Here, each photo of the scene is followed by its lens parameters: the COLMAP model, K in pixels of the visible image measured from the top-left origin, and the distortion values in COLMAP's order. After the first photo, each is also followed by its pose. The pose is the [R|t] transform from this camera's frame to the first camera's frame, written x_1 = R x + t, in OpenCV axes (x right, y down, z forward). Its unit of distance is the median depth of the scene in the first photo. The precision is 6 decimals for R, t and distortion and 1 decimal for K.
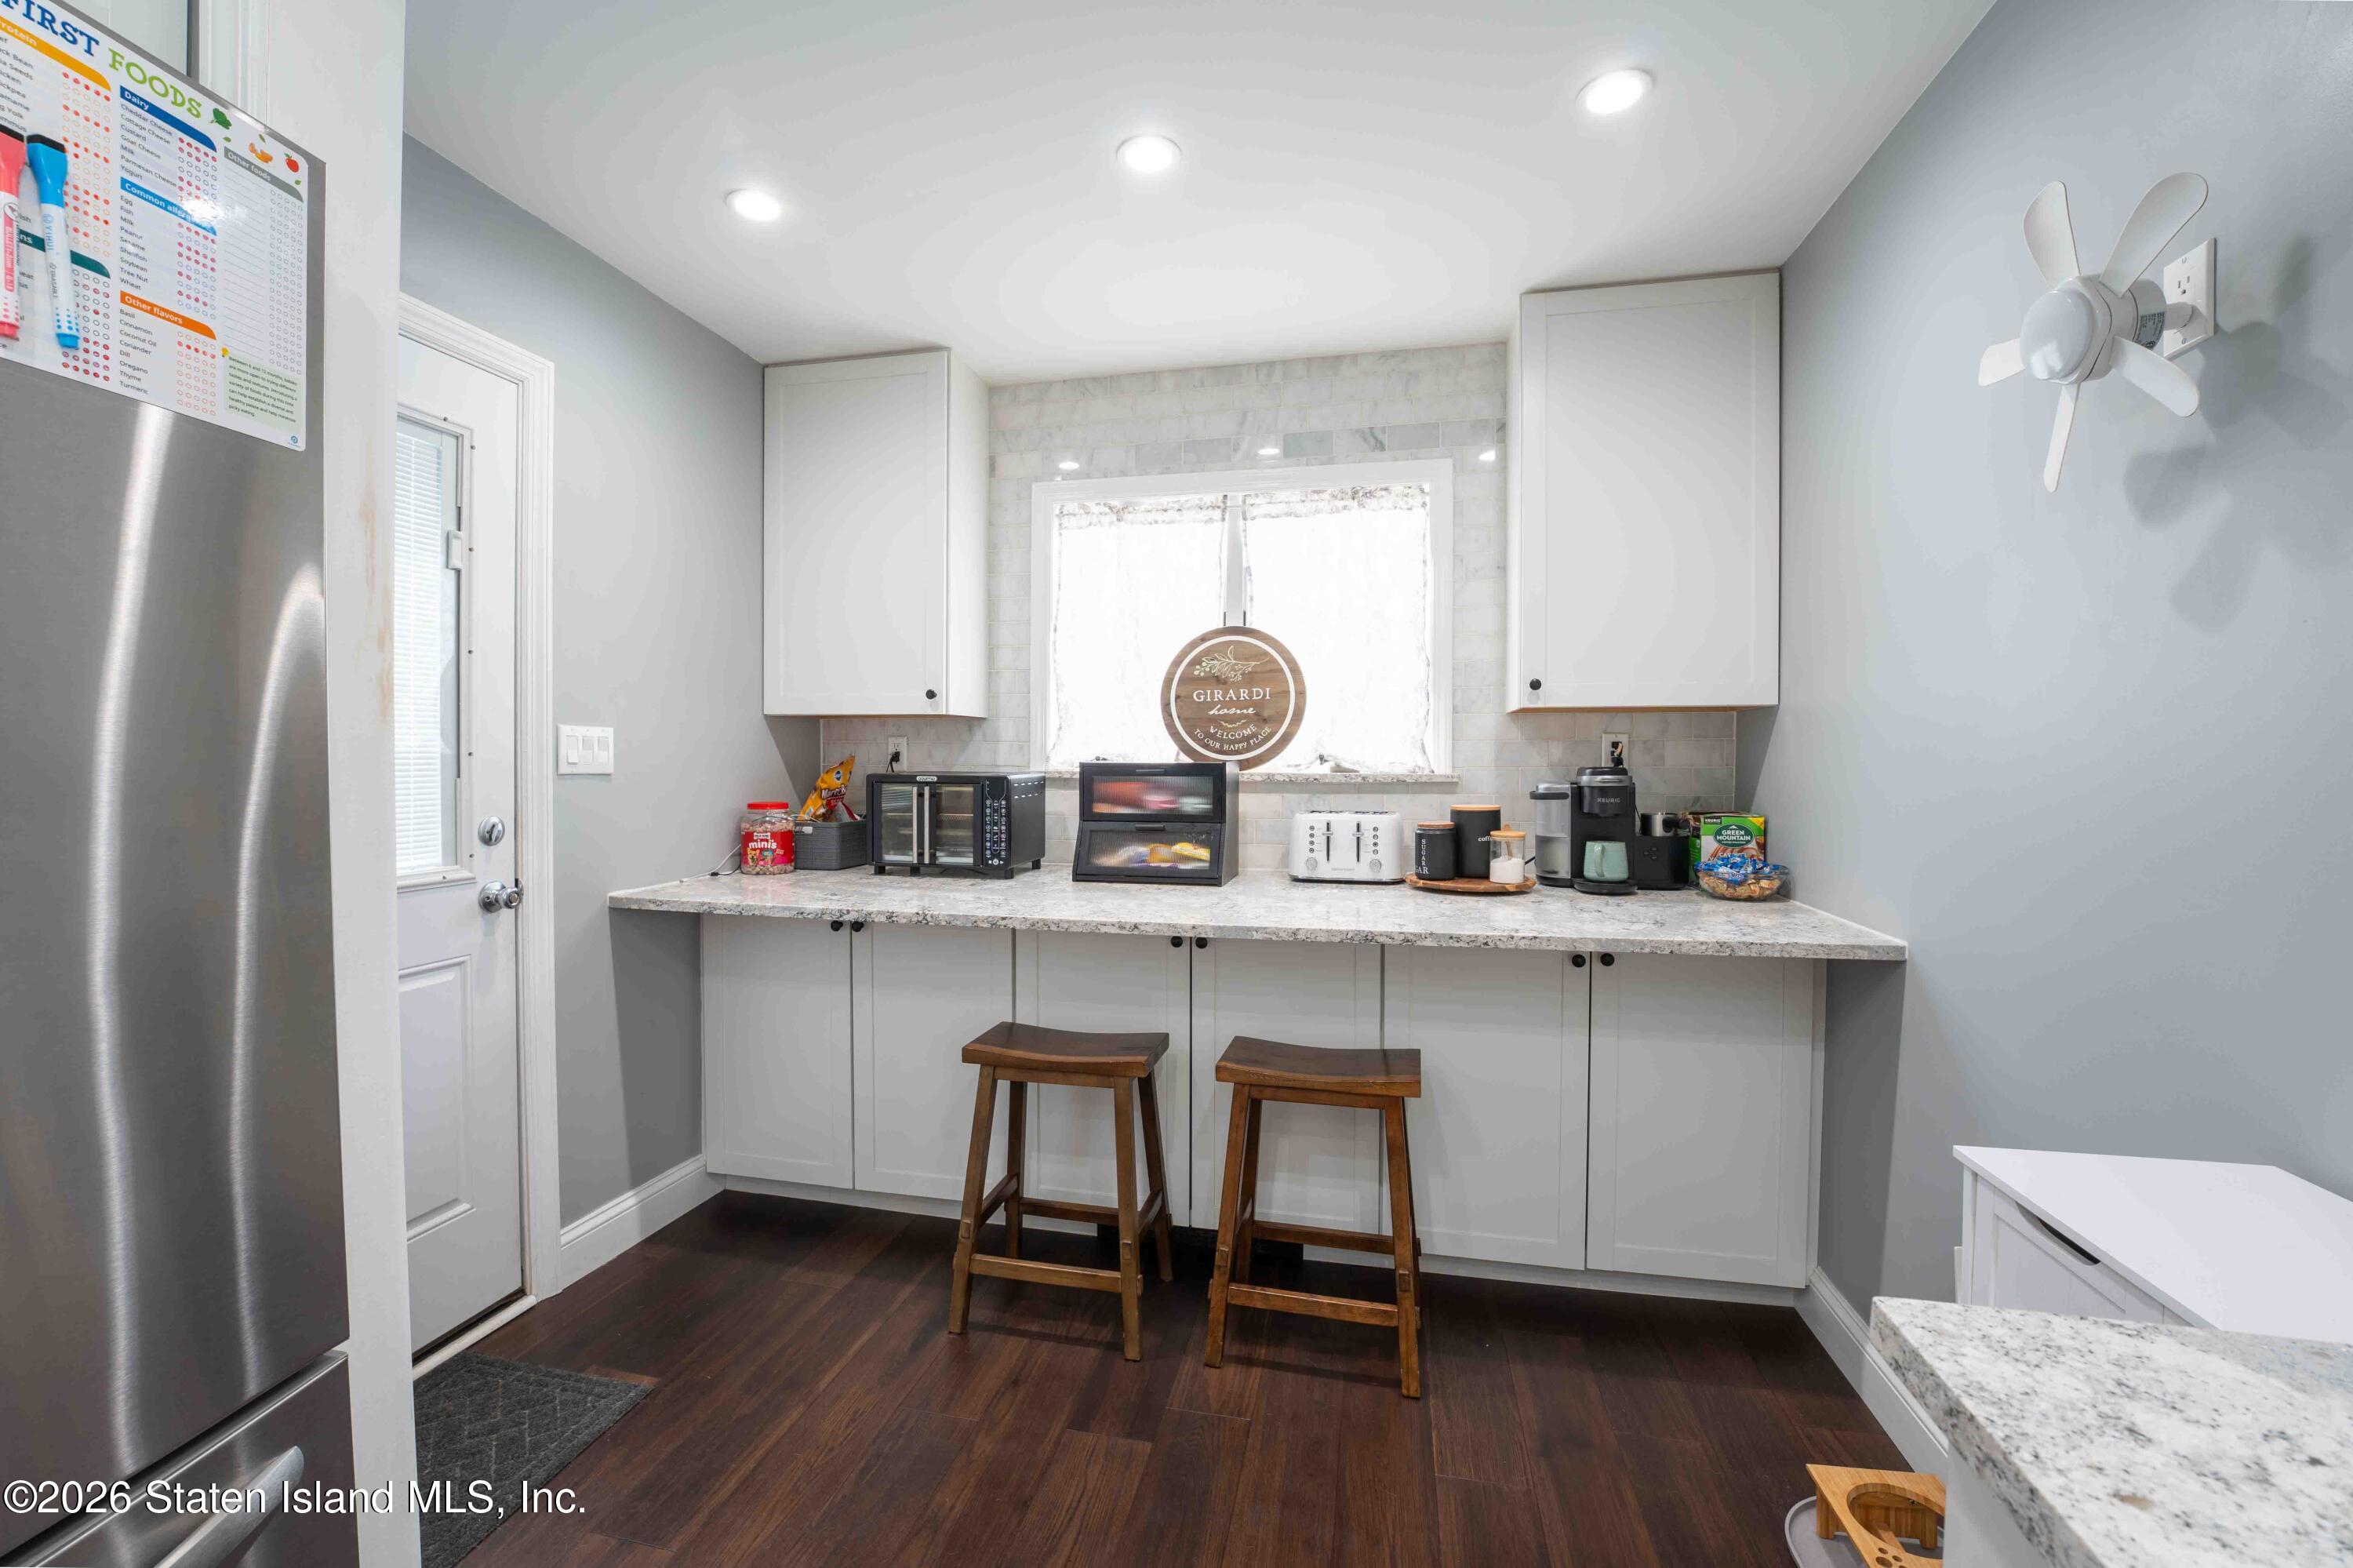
lens RADIAL K [[953.7, 0, 1164.3], [0, 953.7, 770.7], [0, 0, 1]] dist [-0.026543, -0.000530]
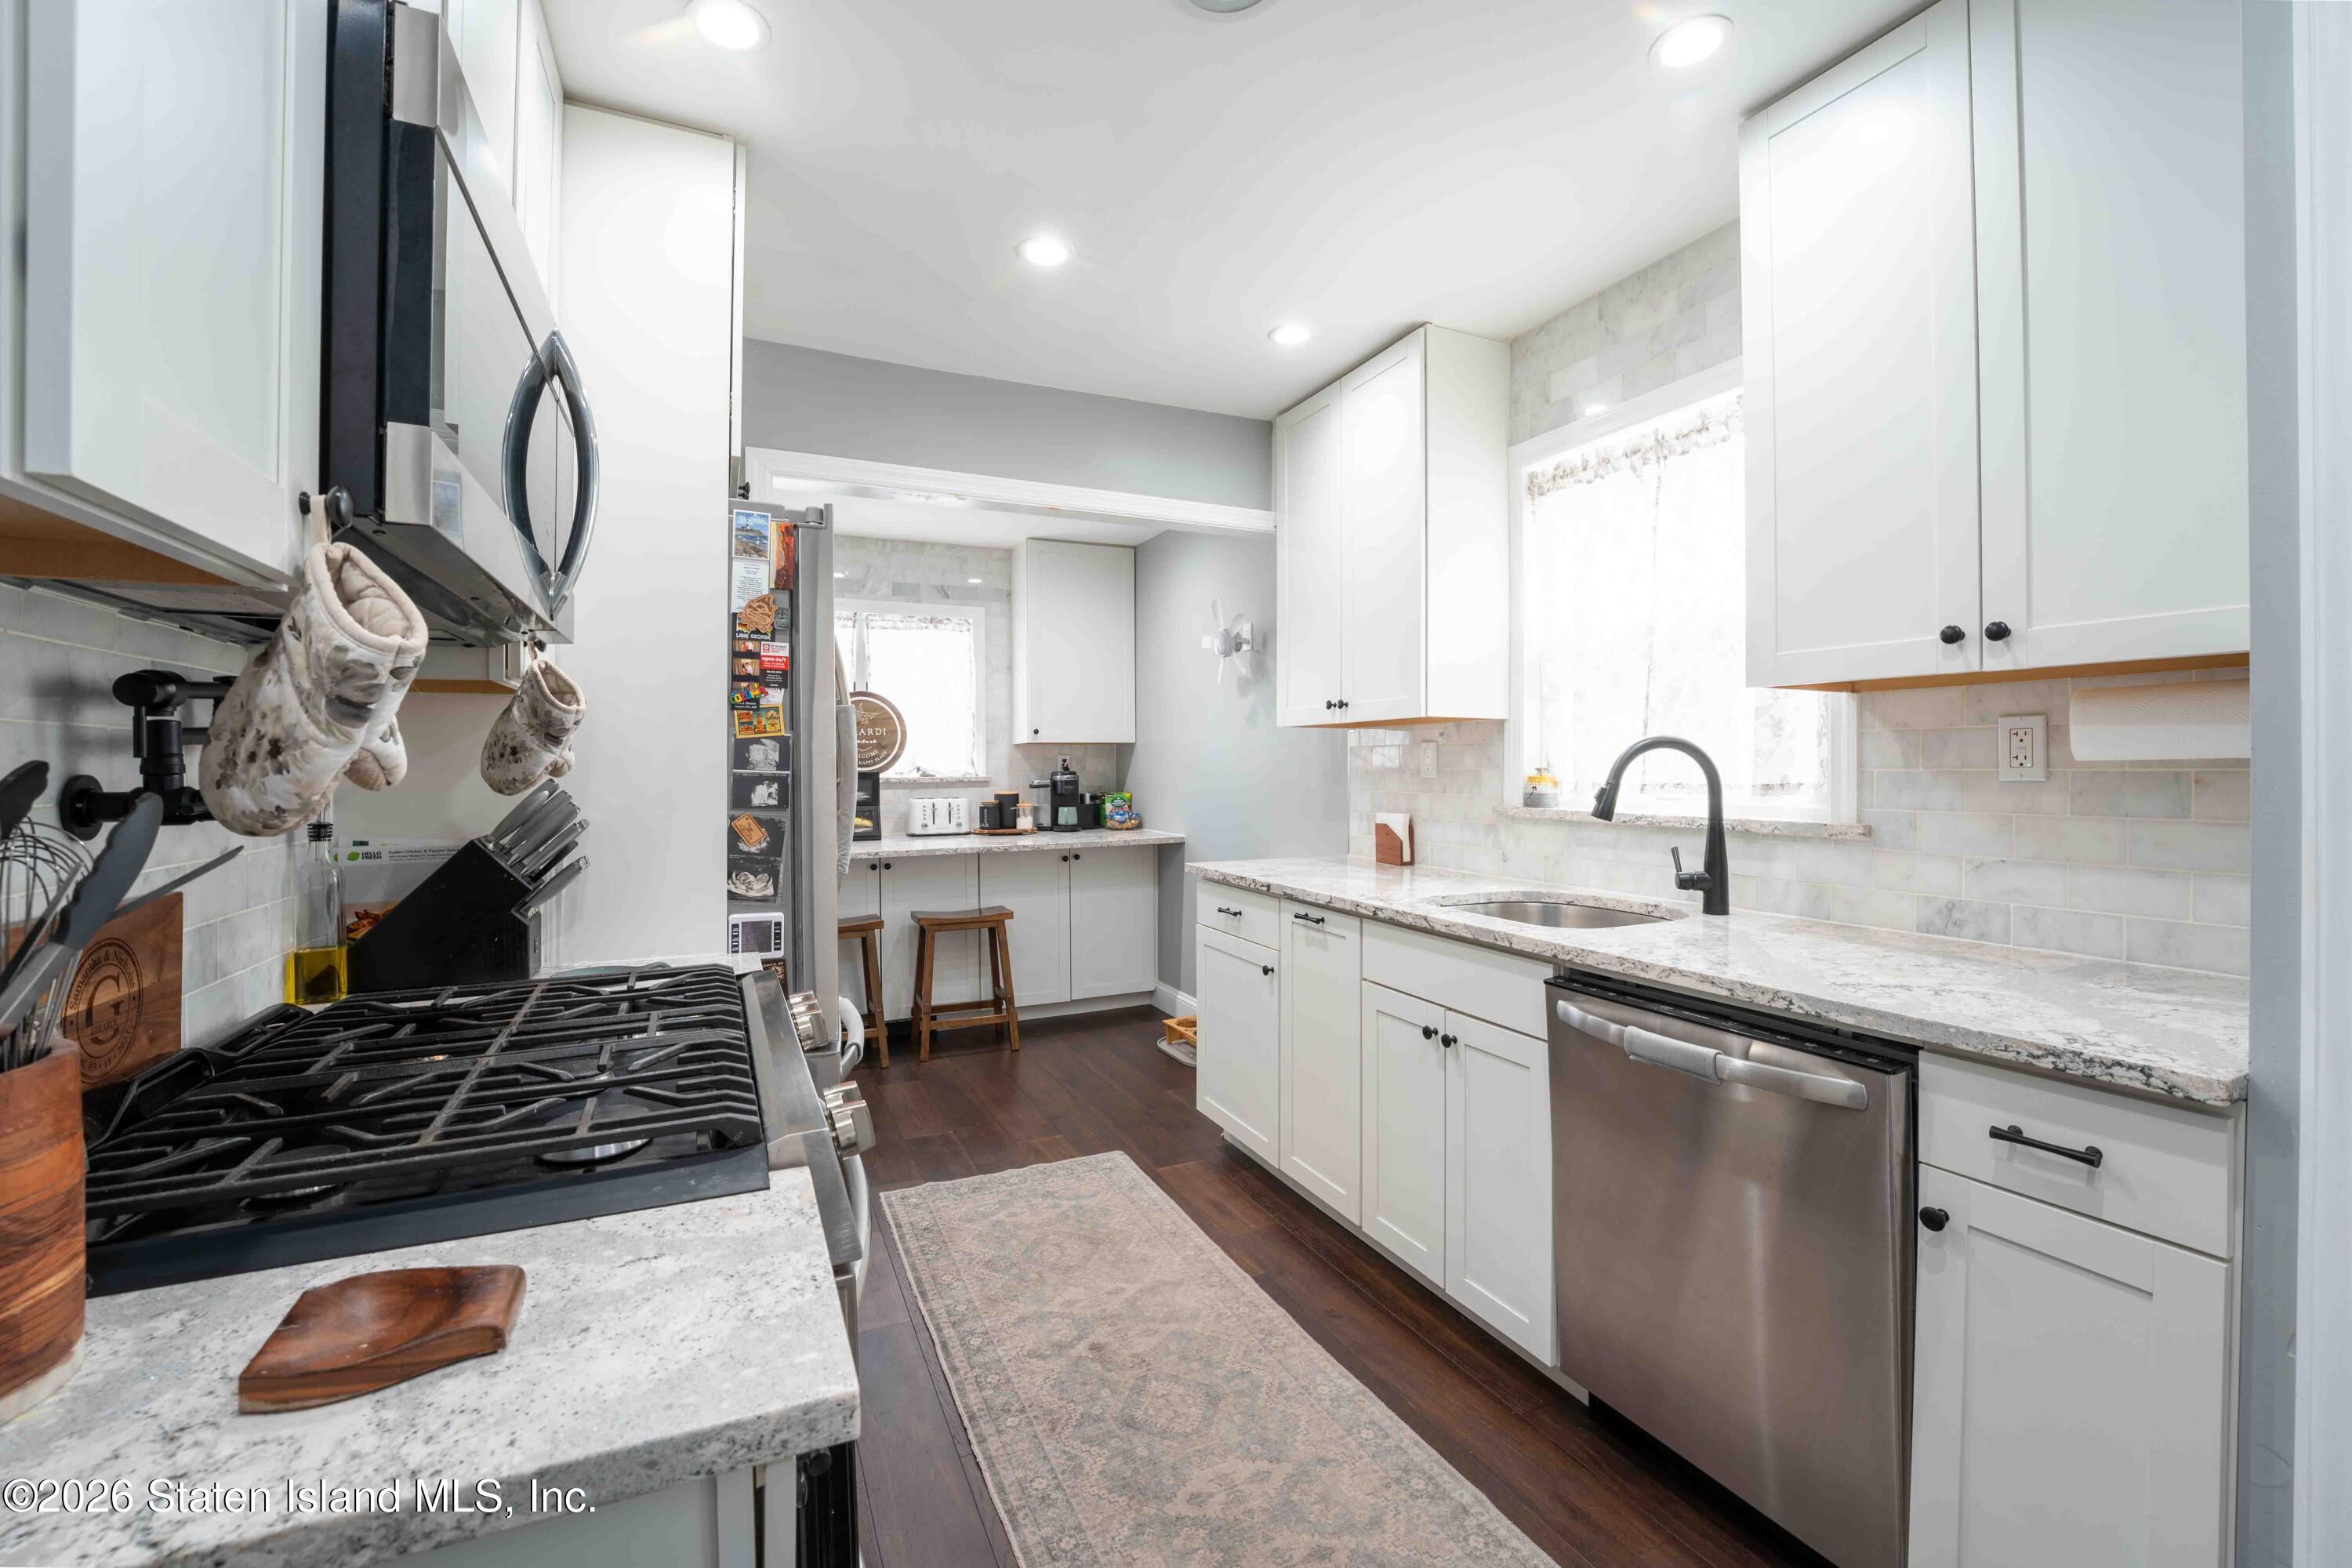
lens RADIAL K [[953.2, 0, 1163.8], [0, 953.2, 770.7], [0, 0, 1]] dist [-0.026543, -0.000530]
pose [[0.789995, -0.012340, 0.612989, -0.643935], [0.019604, 0.999795, -0.005138, 0.009682], [-0.612799, 0.016076, 0.790075, -0.781251]]
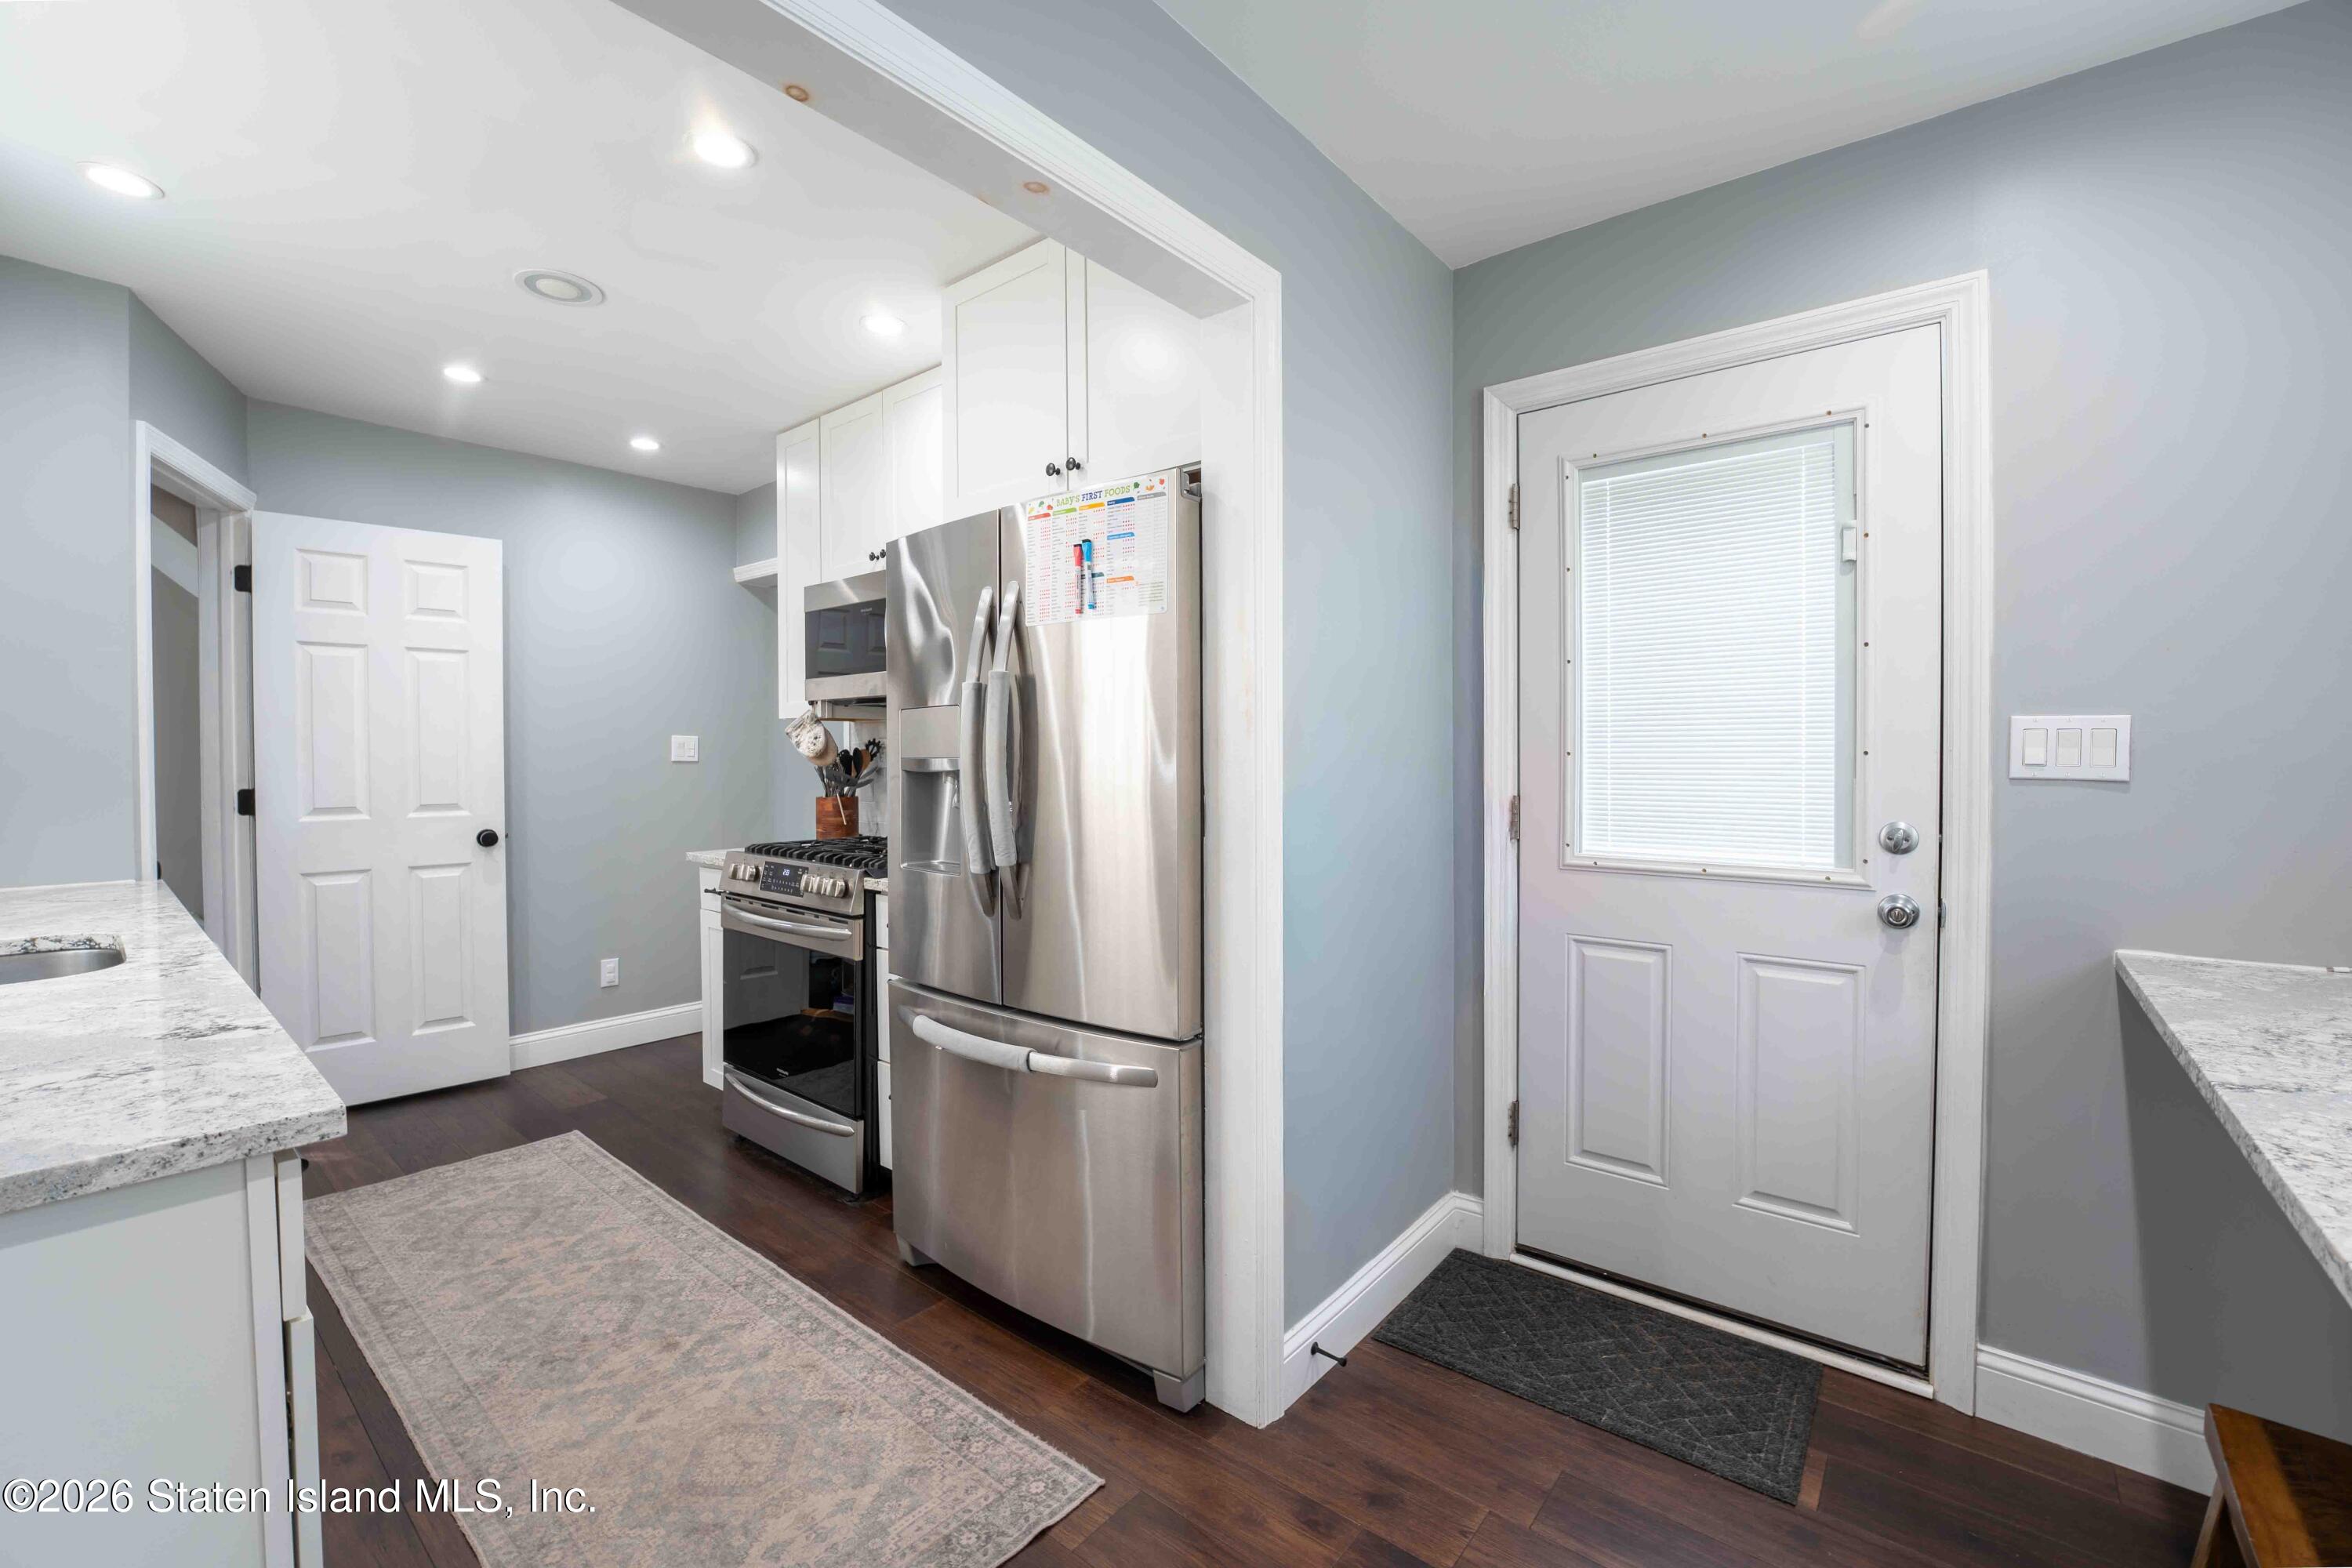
lens RADIAL K [[953.2, 0, 1163.8], [0, 953.2, 770.7], [0, 0, 1]] dist [-0.026543, -0.000530]
pose [[-0.451638, 0.015409, -0.892068, 0.365750], [-0.014121, 0.999602, 0.024416, -0.011309], [0.892089, 0.023624, -0.451241, 0.700140]]
